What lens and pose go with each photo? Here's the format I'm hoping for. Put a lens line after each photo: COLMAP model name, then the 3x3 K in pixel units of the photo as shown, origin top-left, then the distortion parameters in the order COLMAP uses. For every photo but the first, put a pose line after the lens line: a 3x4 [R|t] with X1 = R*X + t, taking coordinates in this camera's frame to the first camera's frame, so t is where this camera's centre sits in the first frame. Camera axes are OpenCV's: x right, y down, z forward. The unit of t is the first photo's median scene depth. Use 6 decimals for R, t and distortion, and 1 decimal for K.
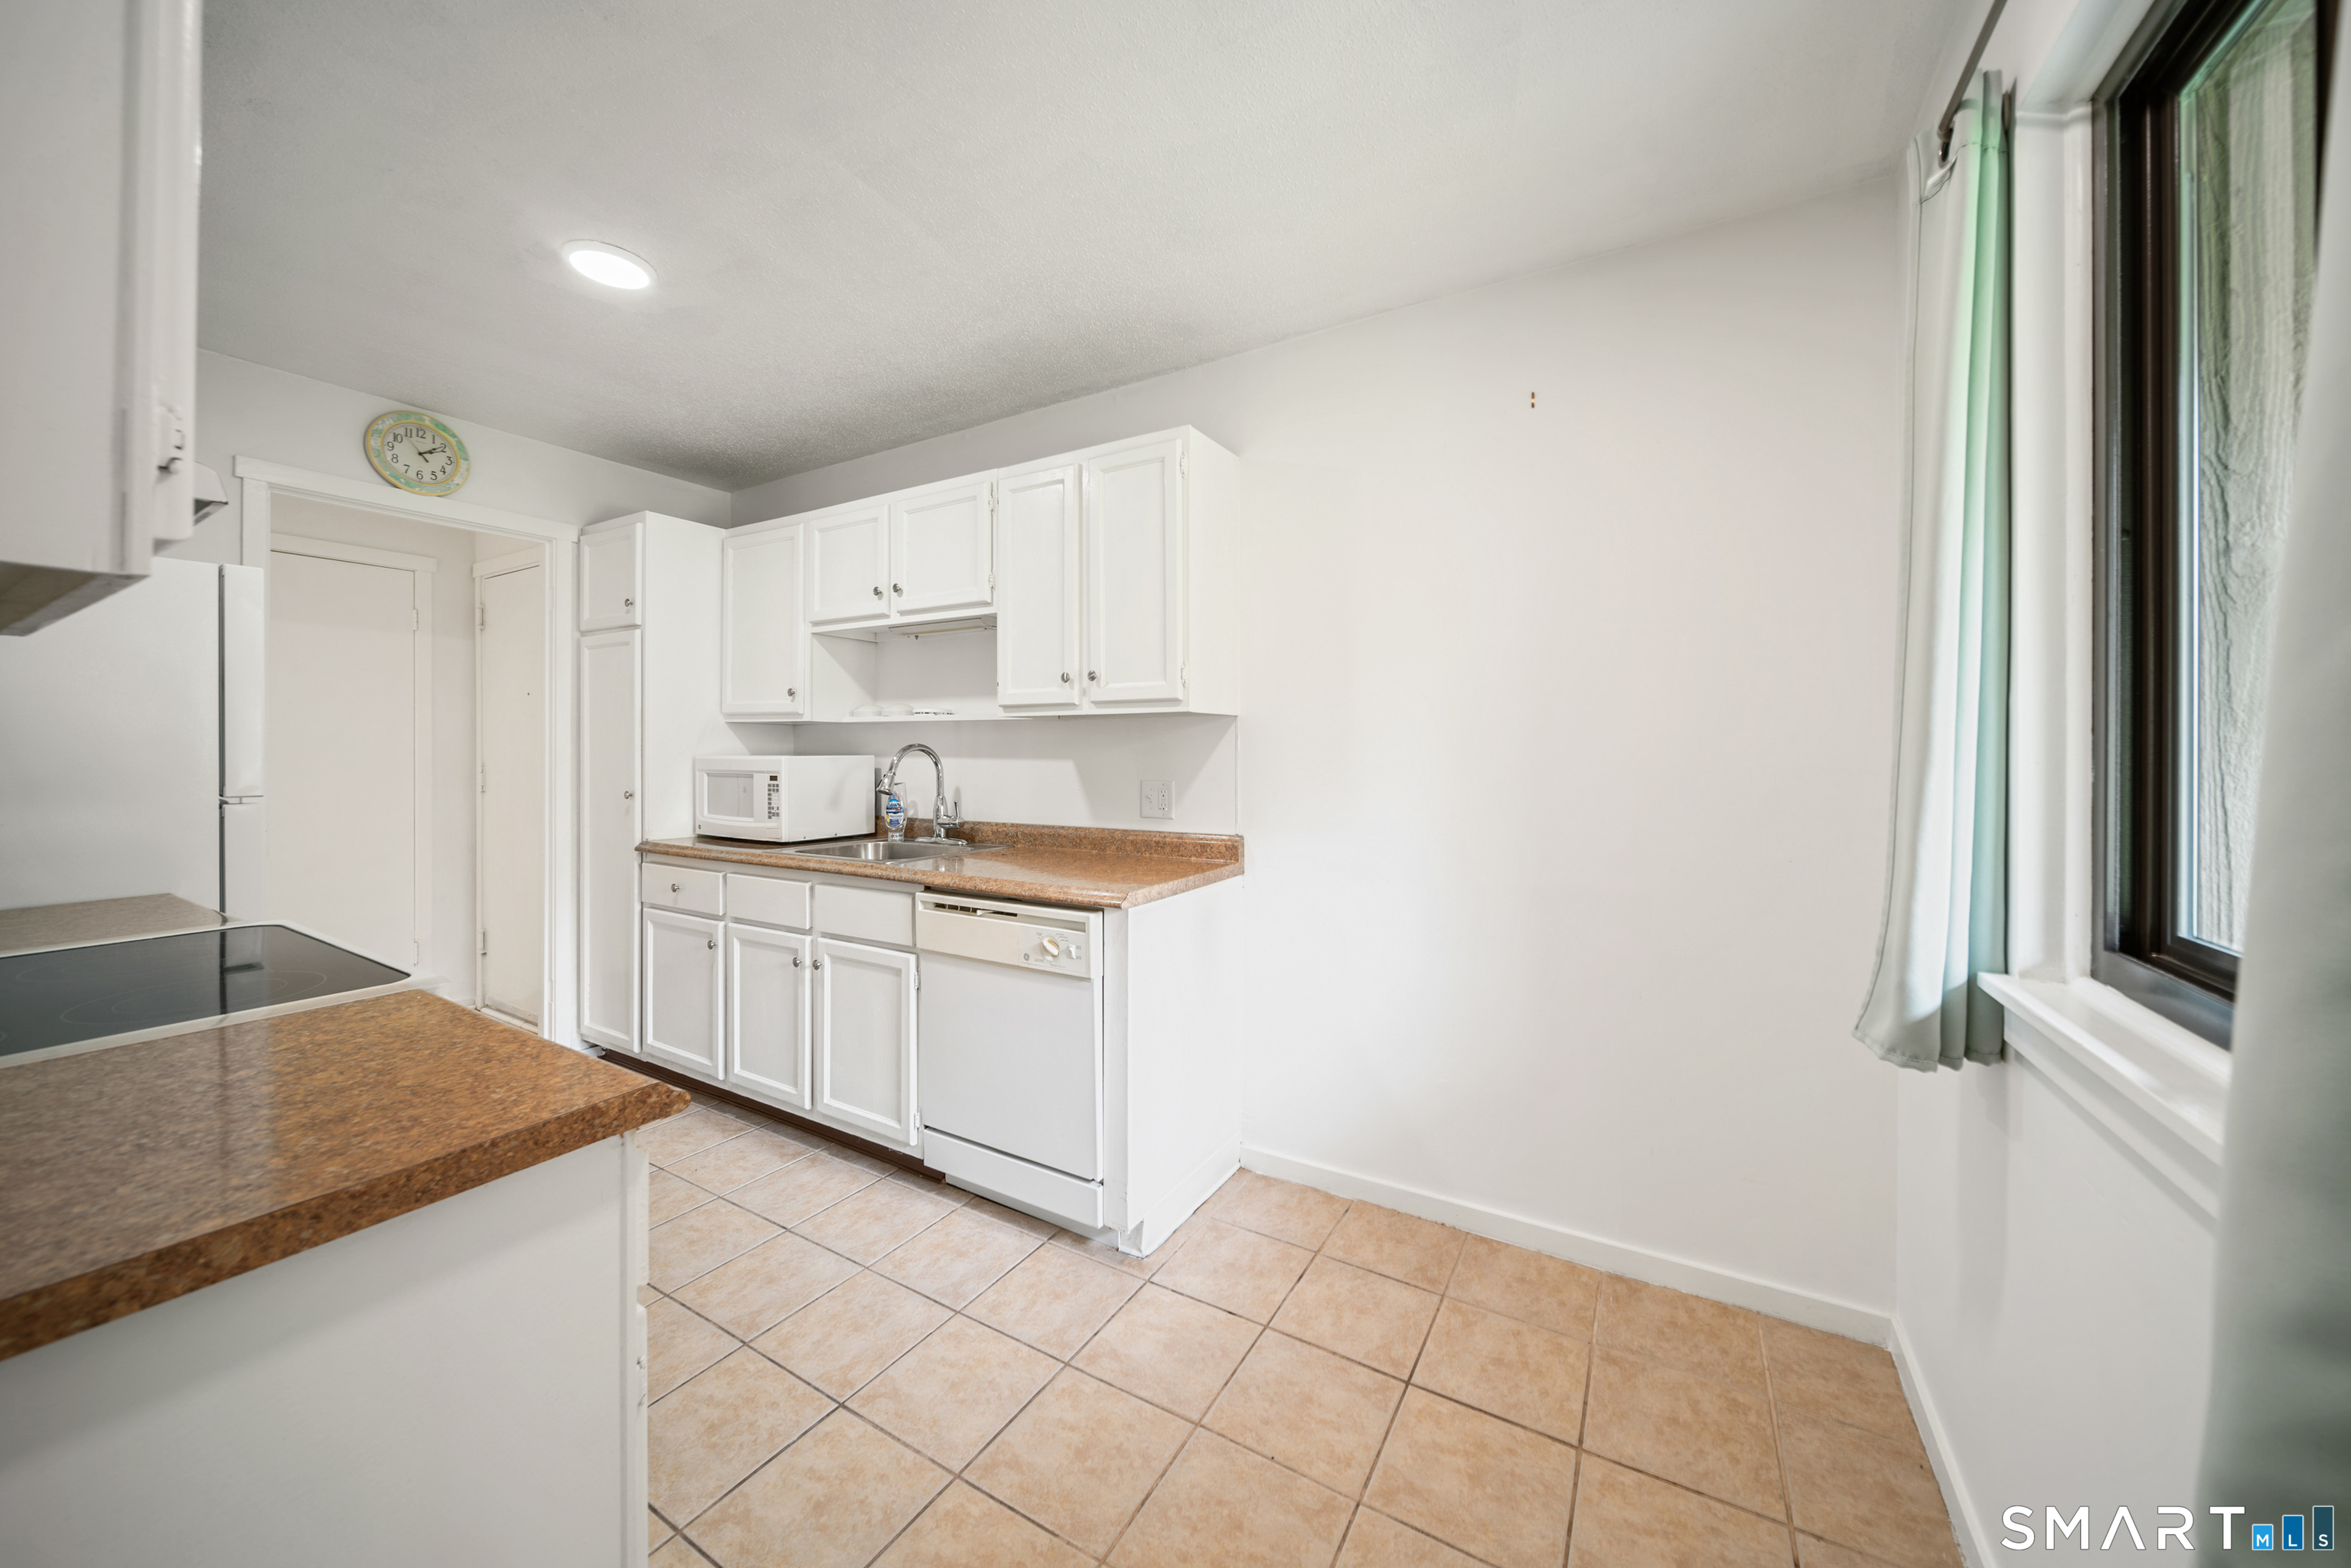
lens RADIAL K [[817.2, 0, 1176.3], [0, 817.2, 743.4], [0, 0, 1]] dist [-0.003721, -0.000297]
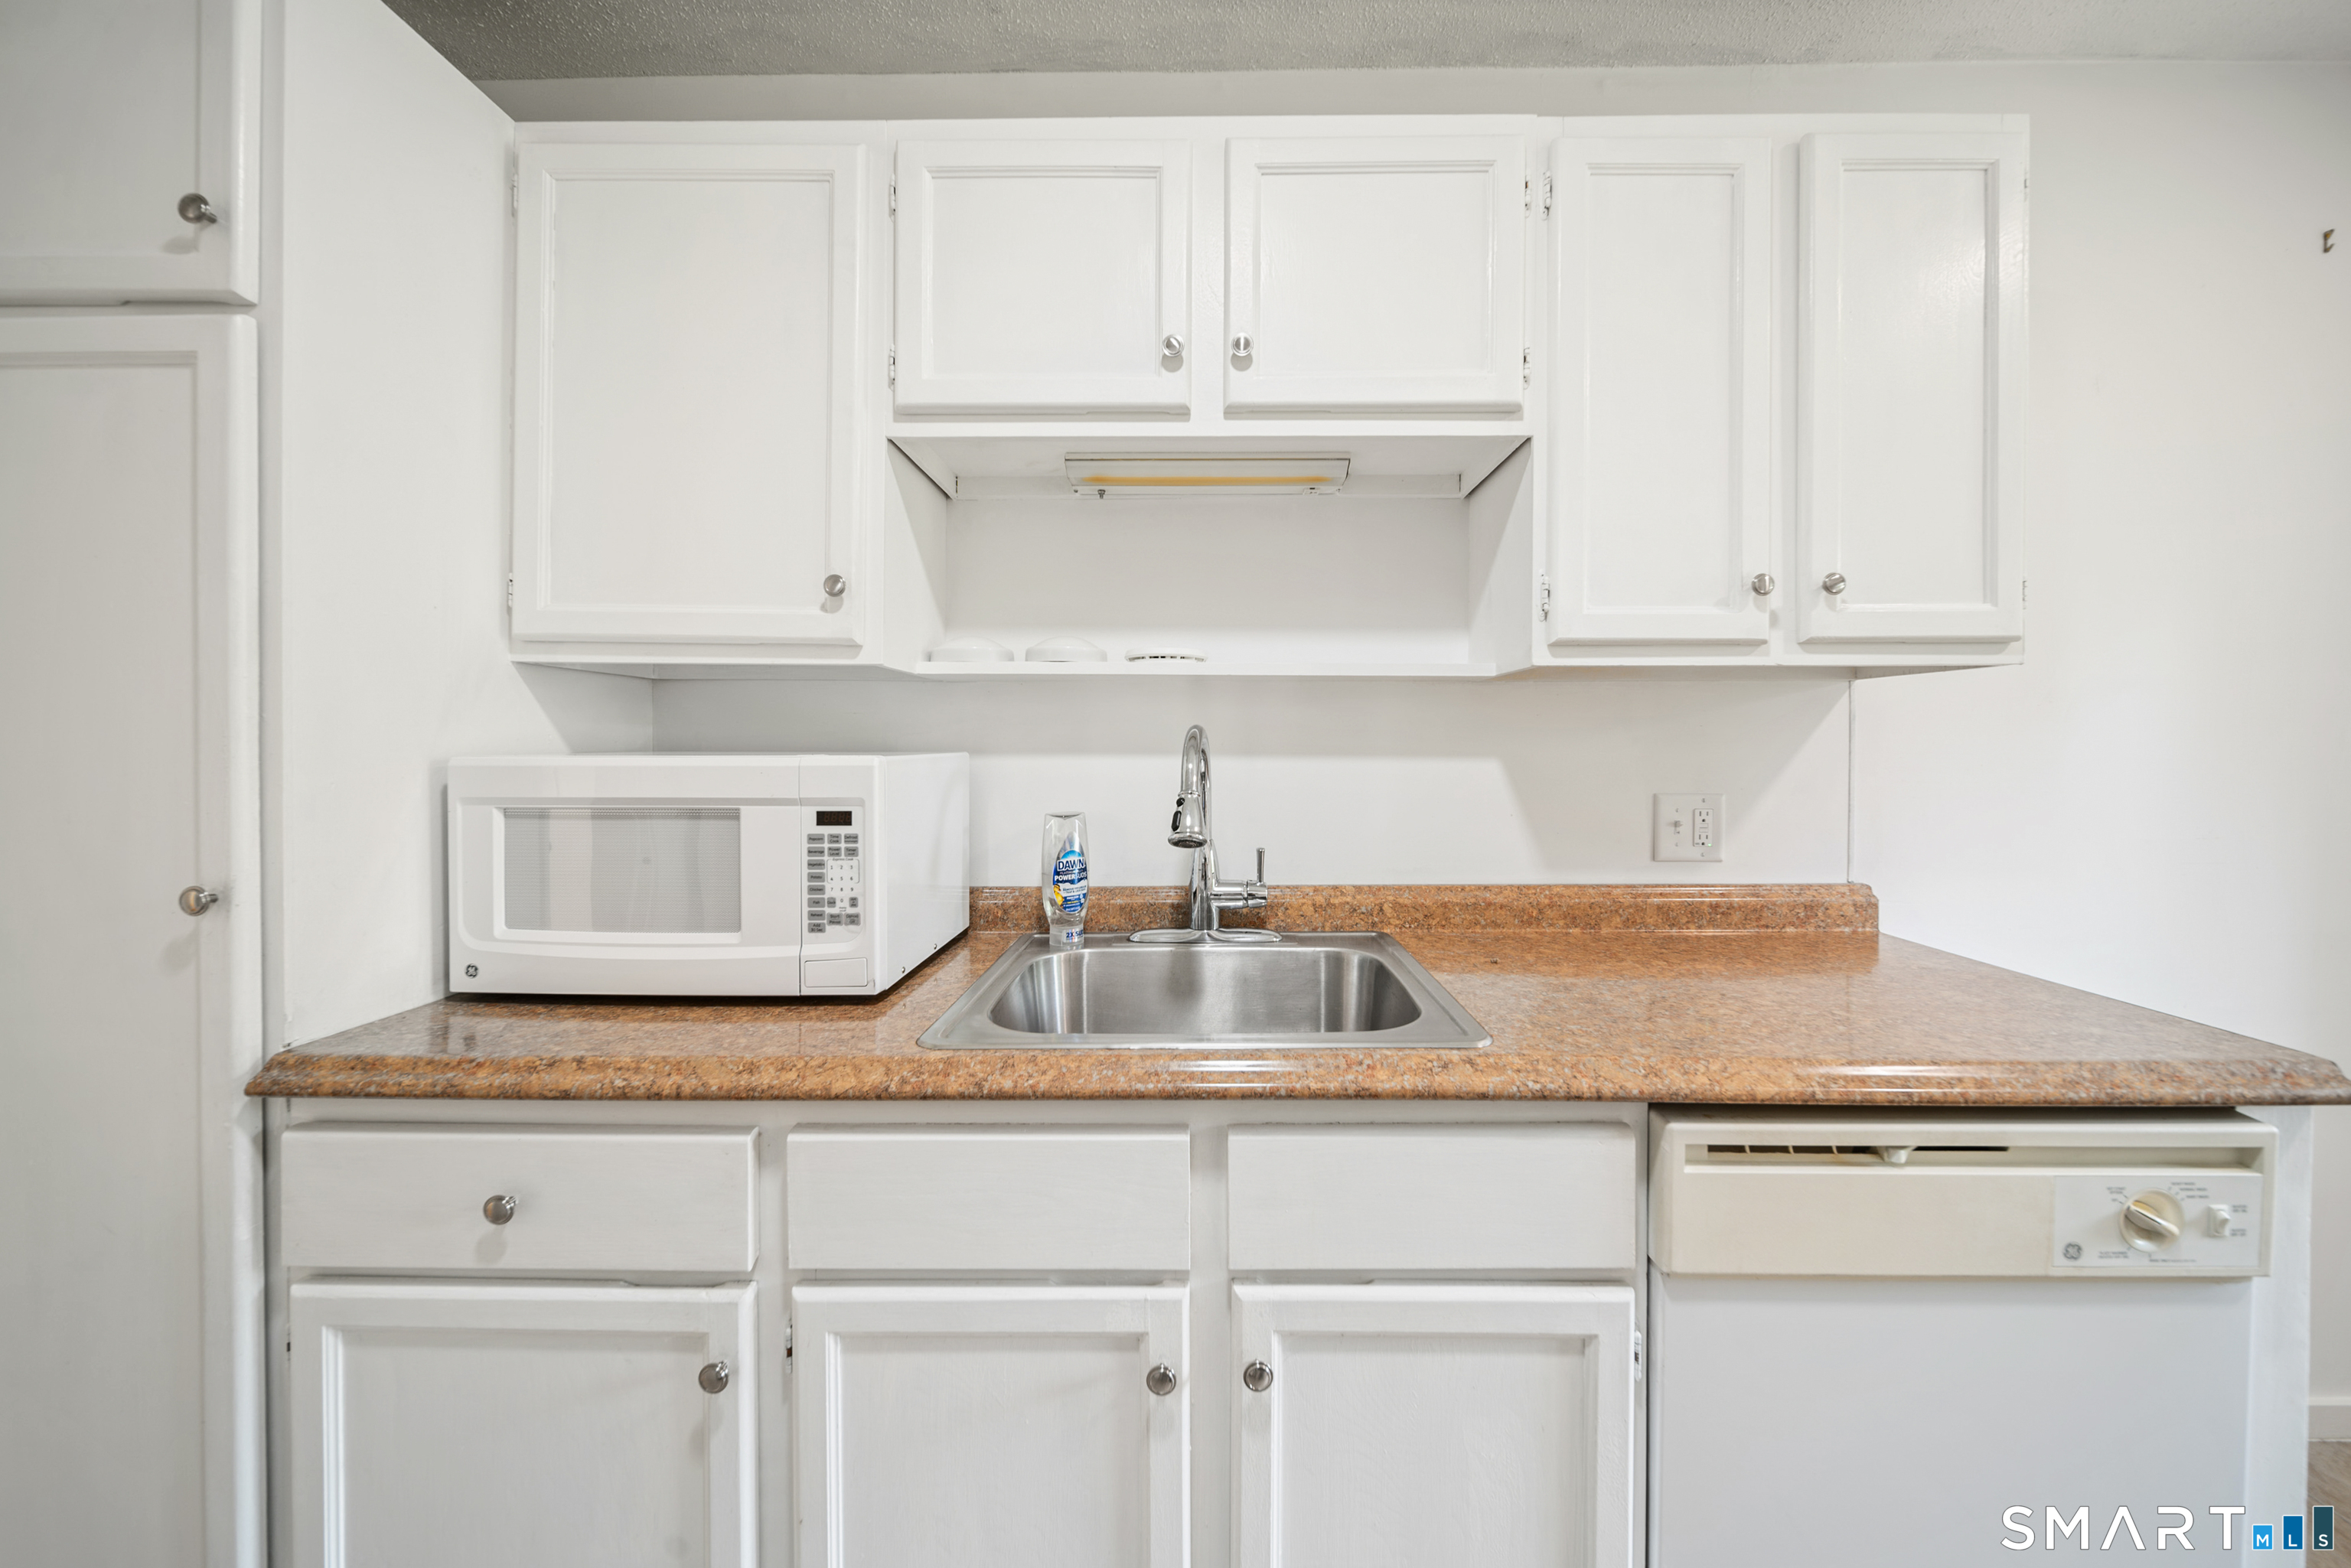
lens RADIAL K [[817.2, 0, 1176.3], [0, 817.2, 743.4], [0, 0, 1]] dist [-0.003721, -0.000297]
pose [[0.867882, -0.001800, 0.496767, -0.568497], [-0.002583, 0.999964, 0.008136, 0.006909], [-0.496764, -0.008344, 0.867846, 0.649380]]
